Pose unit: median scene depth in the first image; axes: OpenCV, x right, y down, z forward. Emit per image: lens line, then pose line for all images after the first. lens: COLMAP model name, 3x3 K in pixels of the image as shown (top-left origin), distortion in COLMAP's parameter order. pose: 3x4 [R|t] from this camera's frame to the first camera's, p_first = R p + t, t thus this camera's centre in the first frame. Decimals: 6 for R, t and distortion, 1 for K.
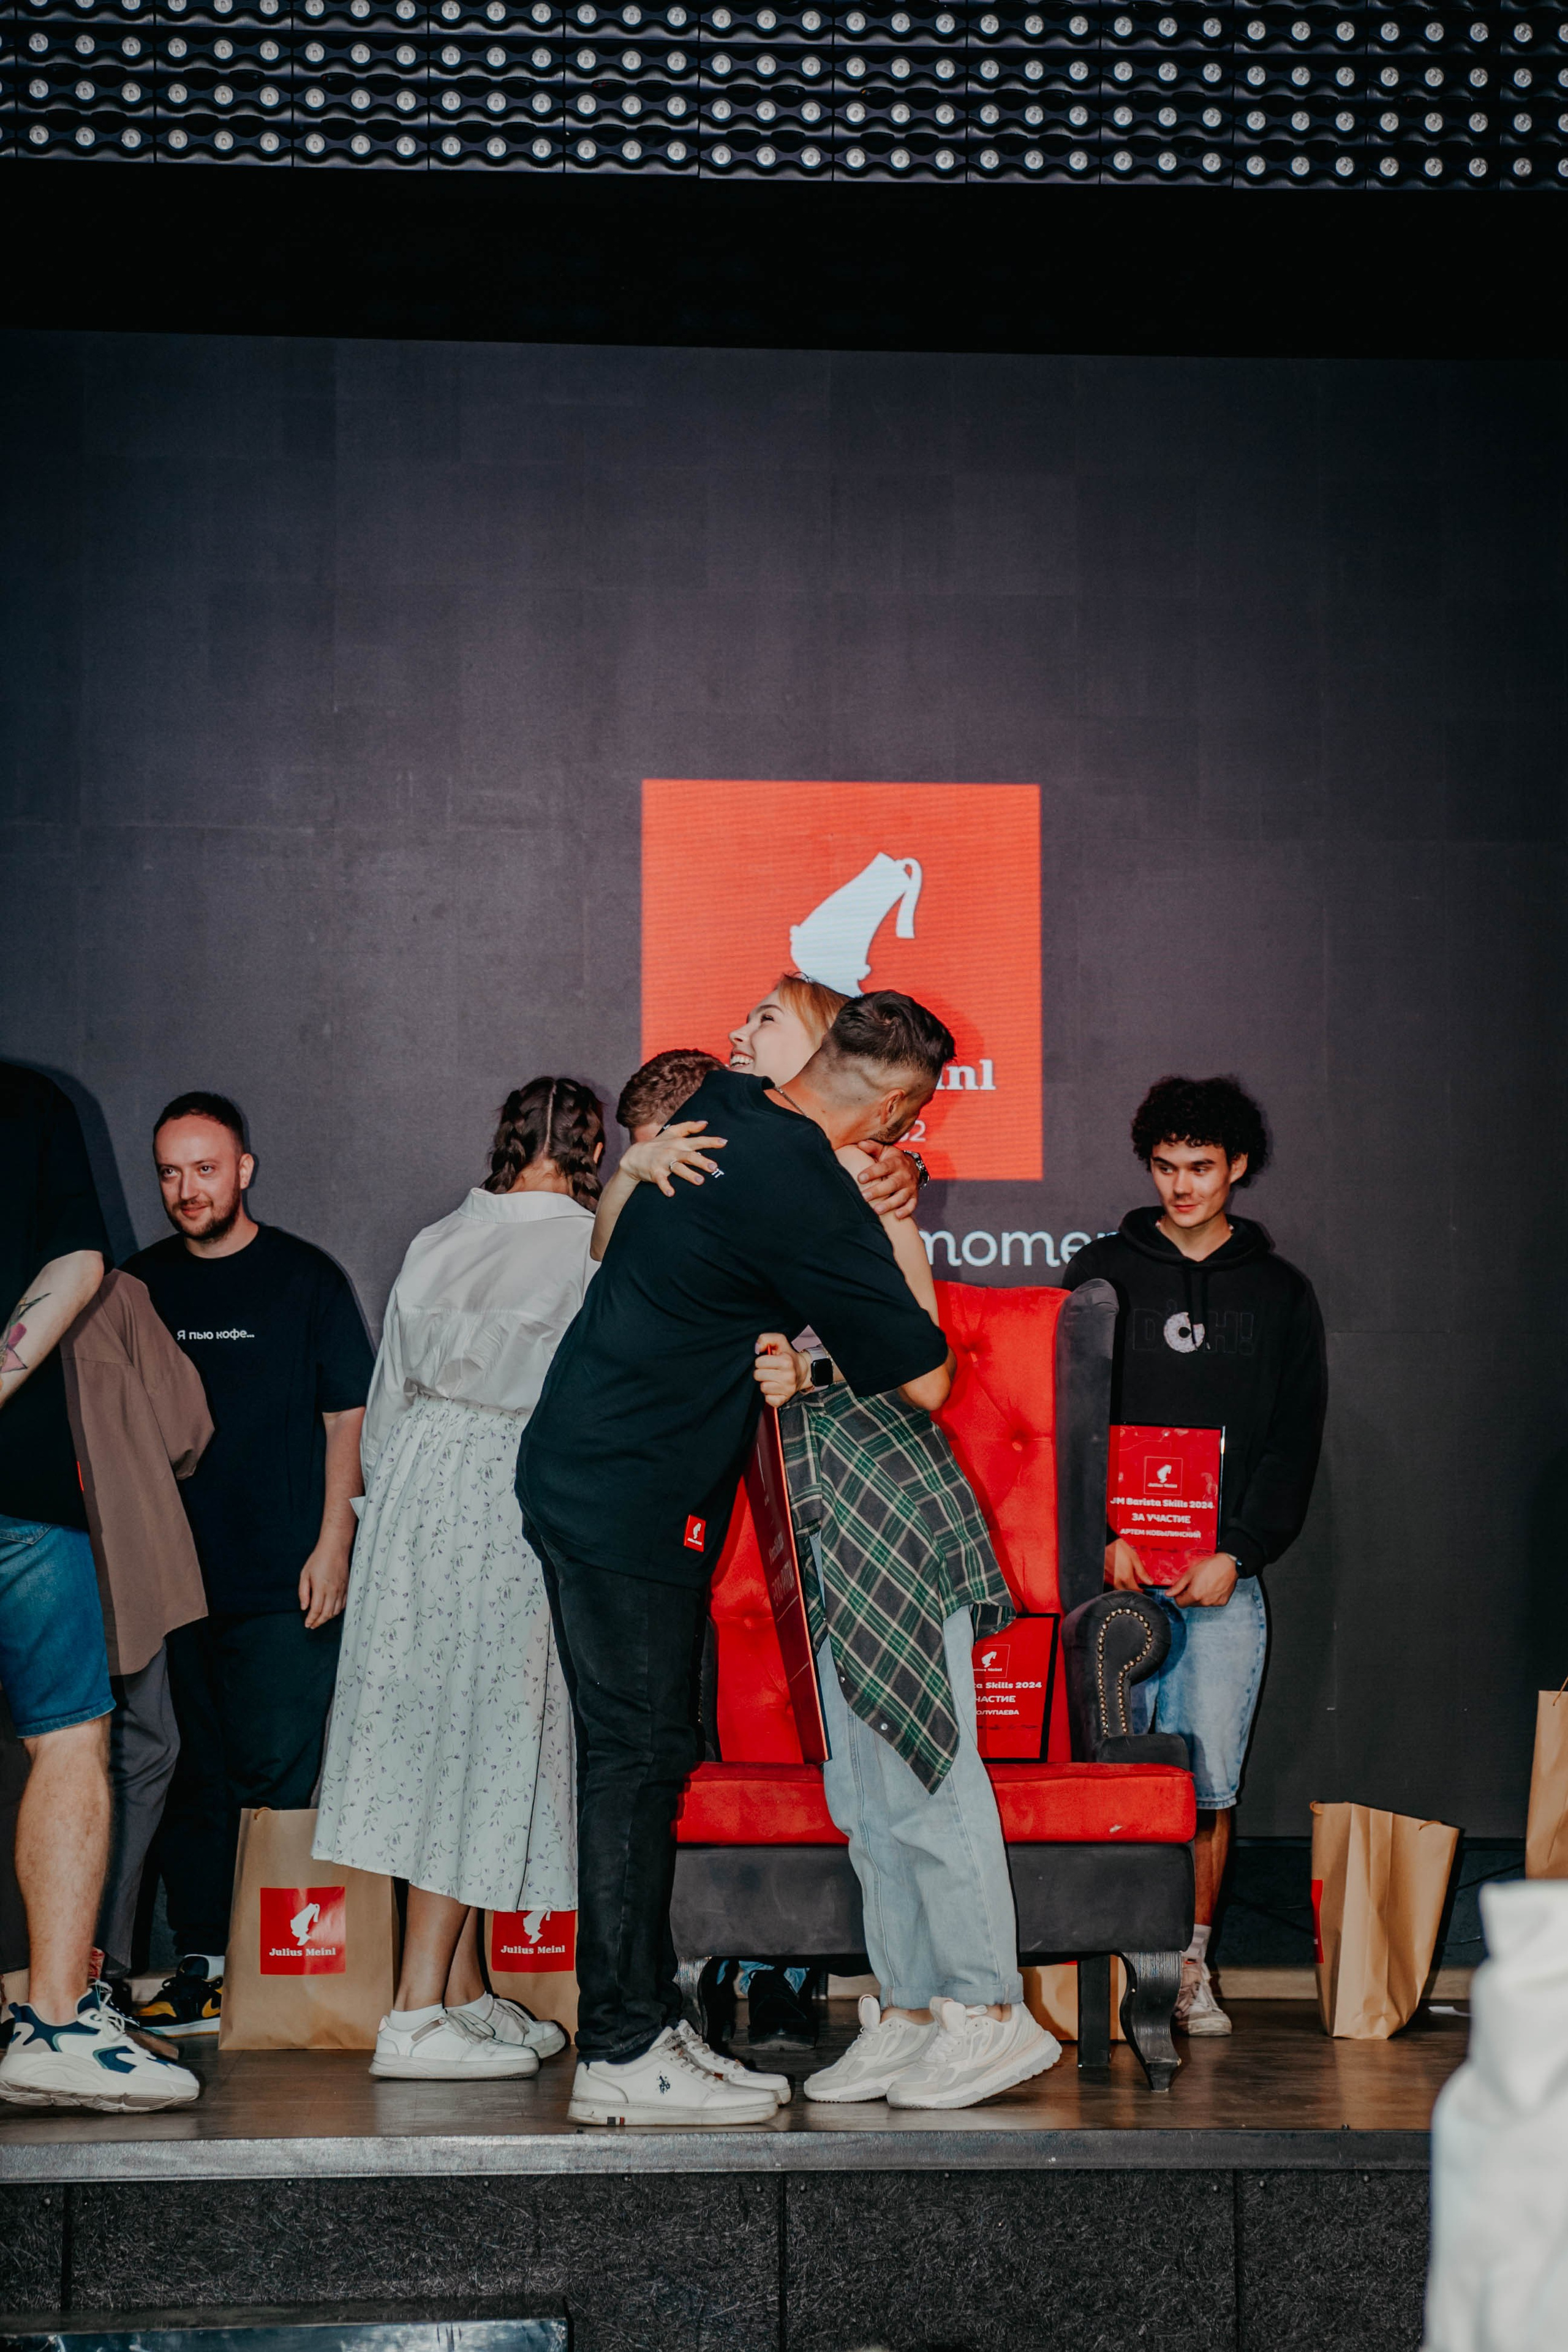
lens RADIAL K [[4740.3, 0, 784.0], [0, 4740.3, 1176.0], [0, 0, 1]] dist [0.186123, -0.095352]
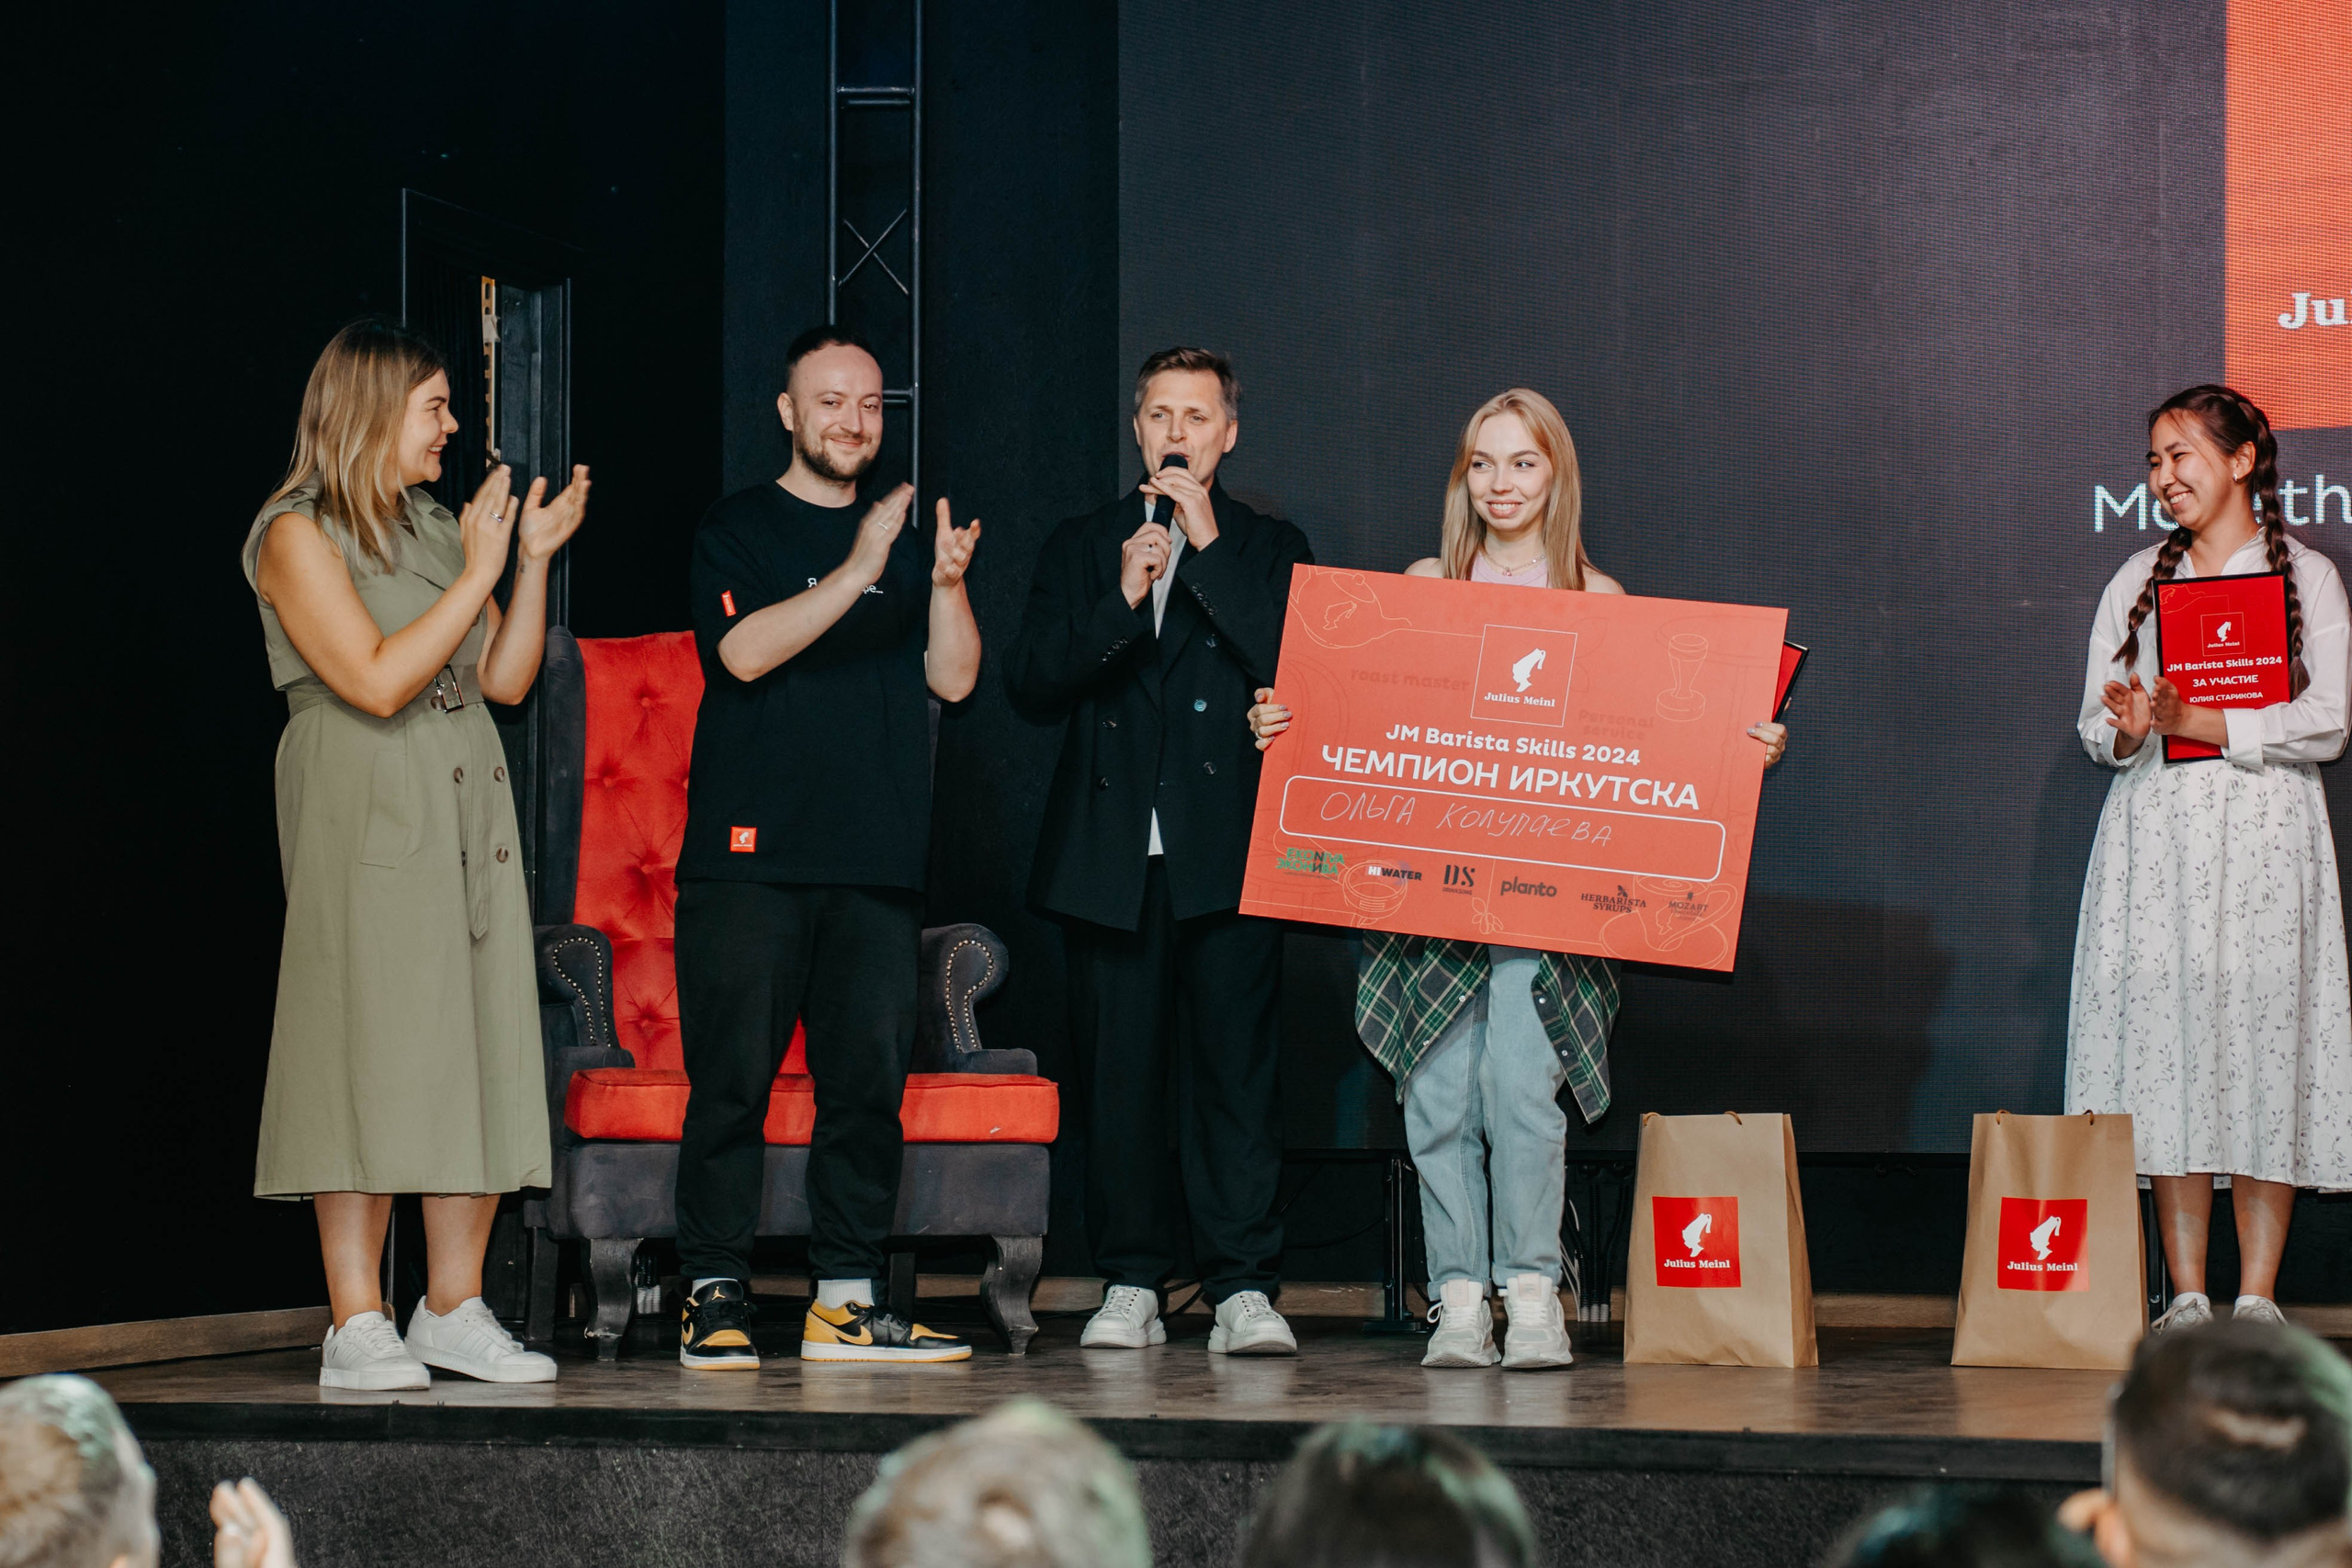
lens RADIAL K [[5369.7, 0, 1176.0], [0, 5369.7, 784.0], [0, 0, 1]] dist [0.254268, 0.174182]
pose [[0.923076, -0.020745, -0.384057, 0.179650], [0.043923, 0.997698, 0.051676, 0.004930], [0.382101, -0.064570, 0.921862, -0.031603]]
